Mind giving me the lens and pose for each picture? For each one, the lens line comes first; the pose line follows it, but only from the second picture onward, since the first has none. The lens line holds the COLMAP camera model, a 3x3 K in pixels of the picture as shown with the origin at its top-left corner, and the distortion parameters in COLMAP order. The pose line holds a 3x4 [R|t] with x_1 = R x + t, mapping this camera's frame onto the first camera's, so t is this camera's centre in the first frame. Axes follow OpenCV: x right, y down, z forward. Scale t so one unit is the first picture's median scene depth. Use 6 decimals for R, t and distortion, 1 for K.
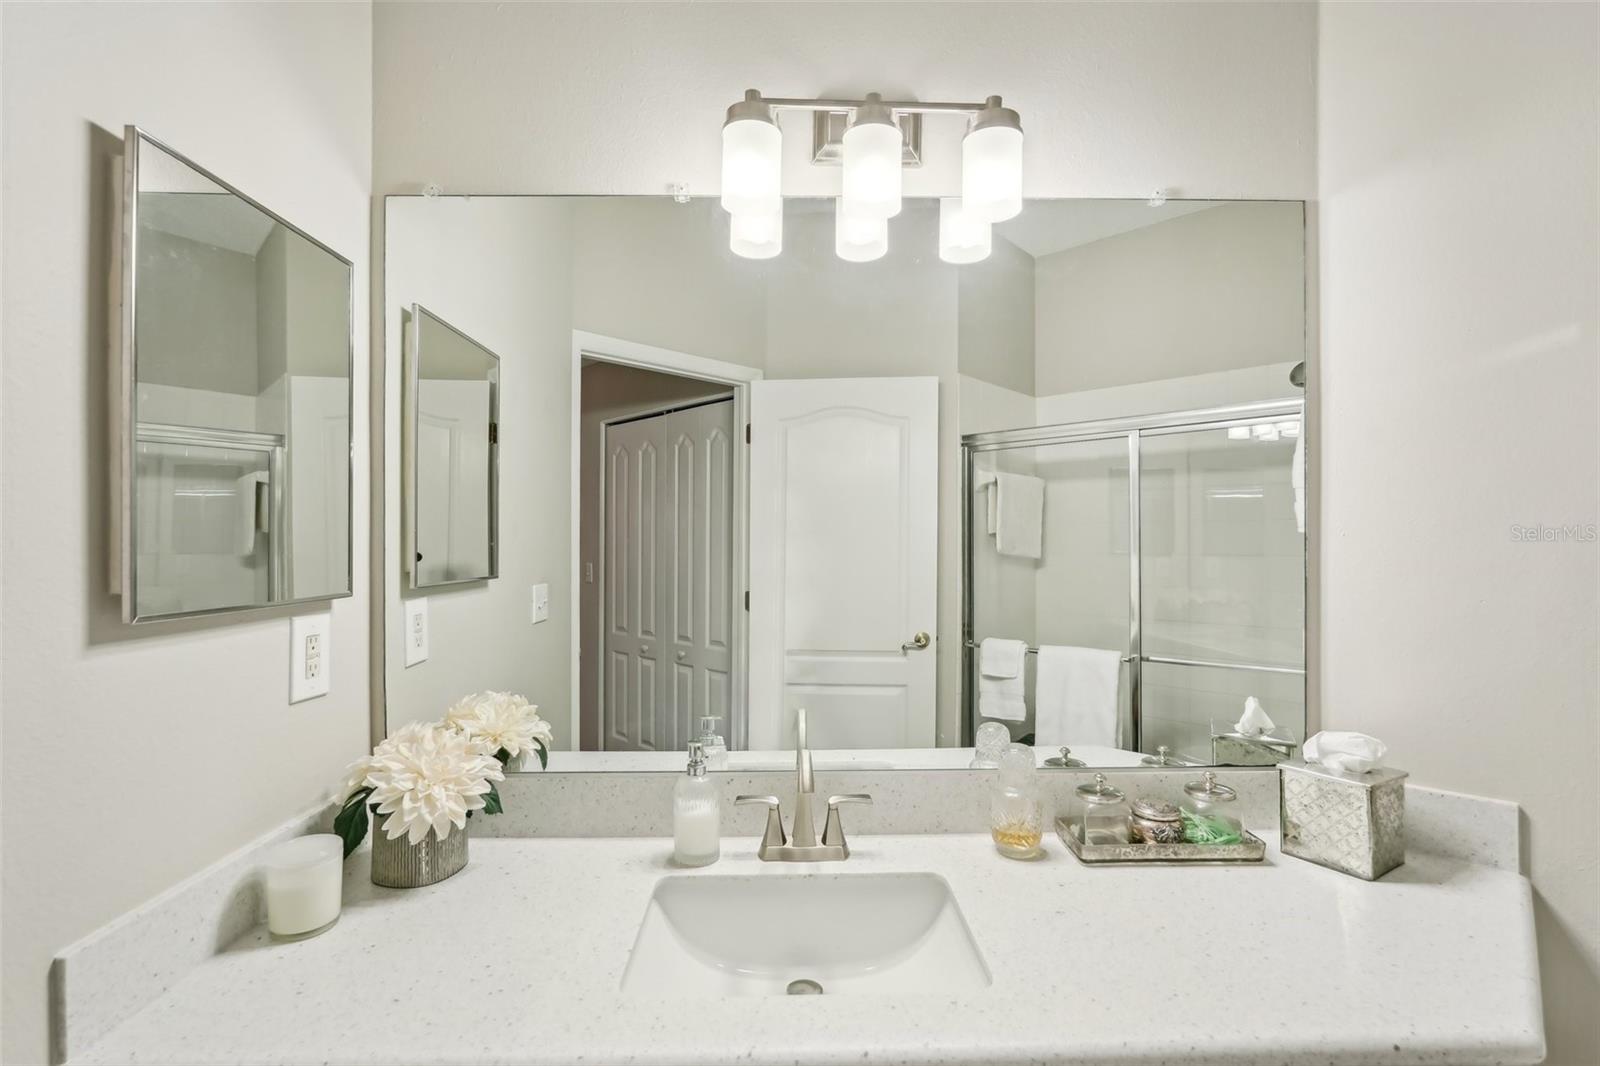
lens RADIAL K [[729.6, 0, 800.9], [0, 729.6, 537.9], [0, 0, 1]] dist [-0.007086, 0.002645]
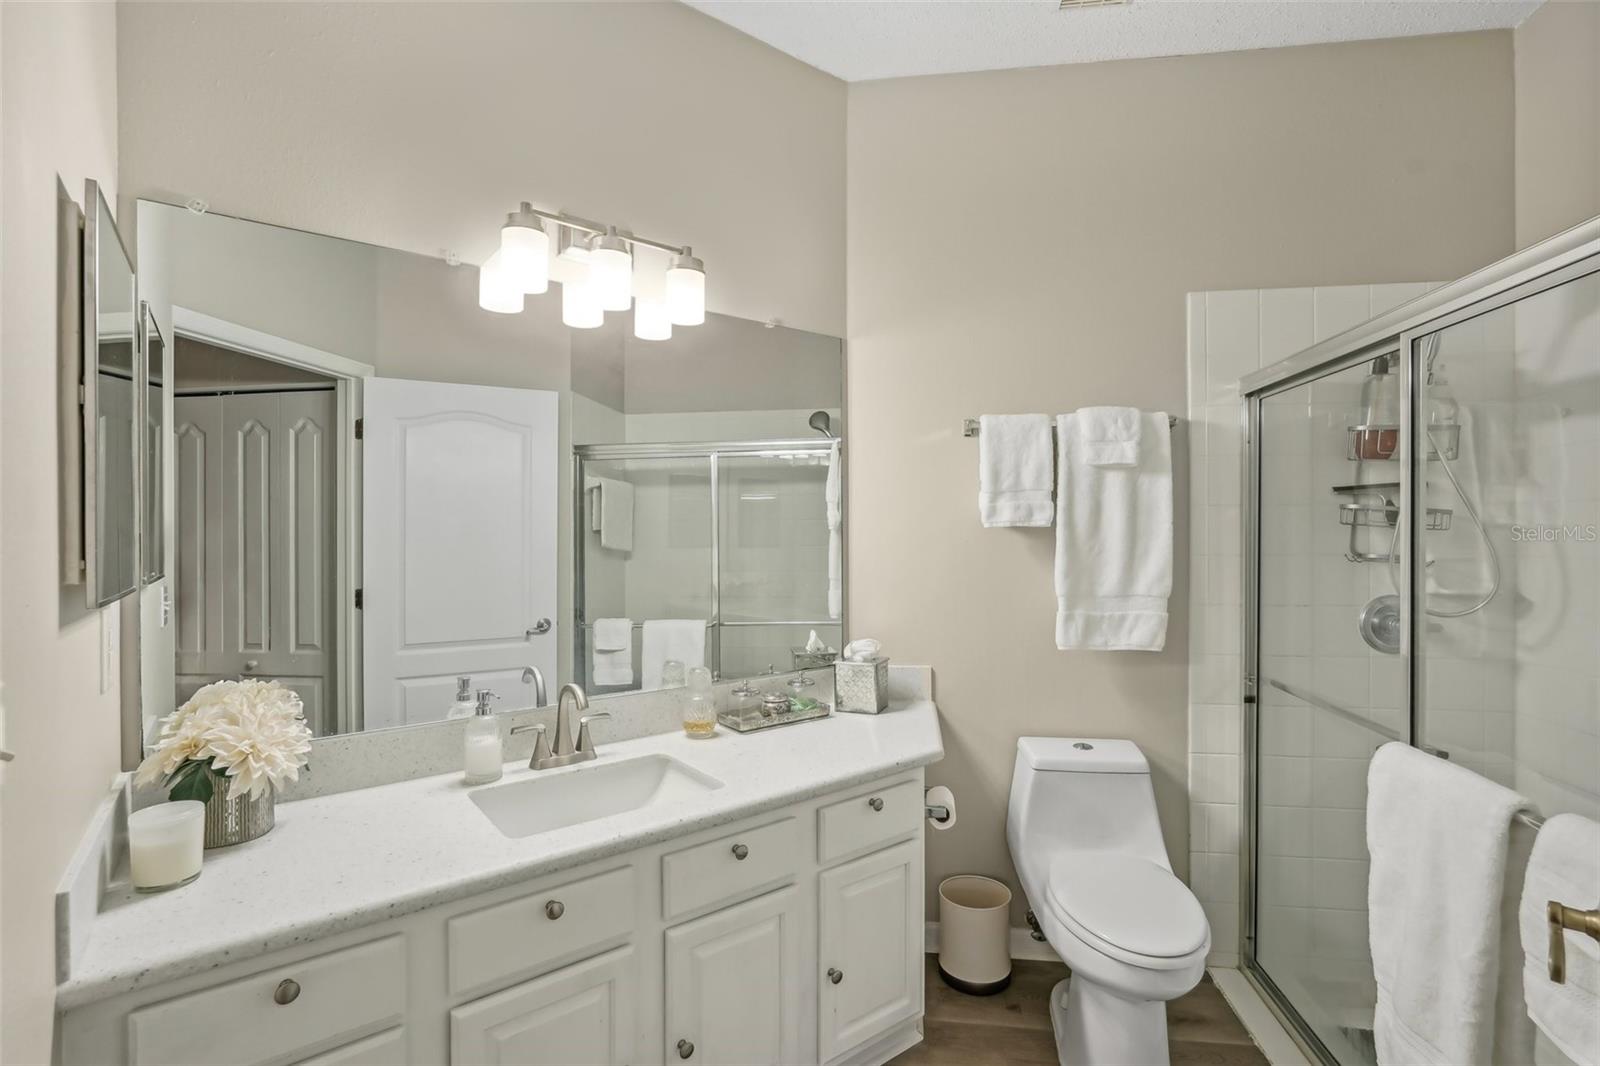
lens RADIAL K [[729.6, 0, 798.0], [0, 729.6, 533.7], [0, 0, 1]] dist [-0.007086, 0.002645]
pose [[0.814296, -0.003440, 0.580440, -0.413326], [0.004424, 0.999990, -0.000280, 0.002464], [-0.580434, 0.002796, 0.814303, -0.366861]]
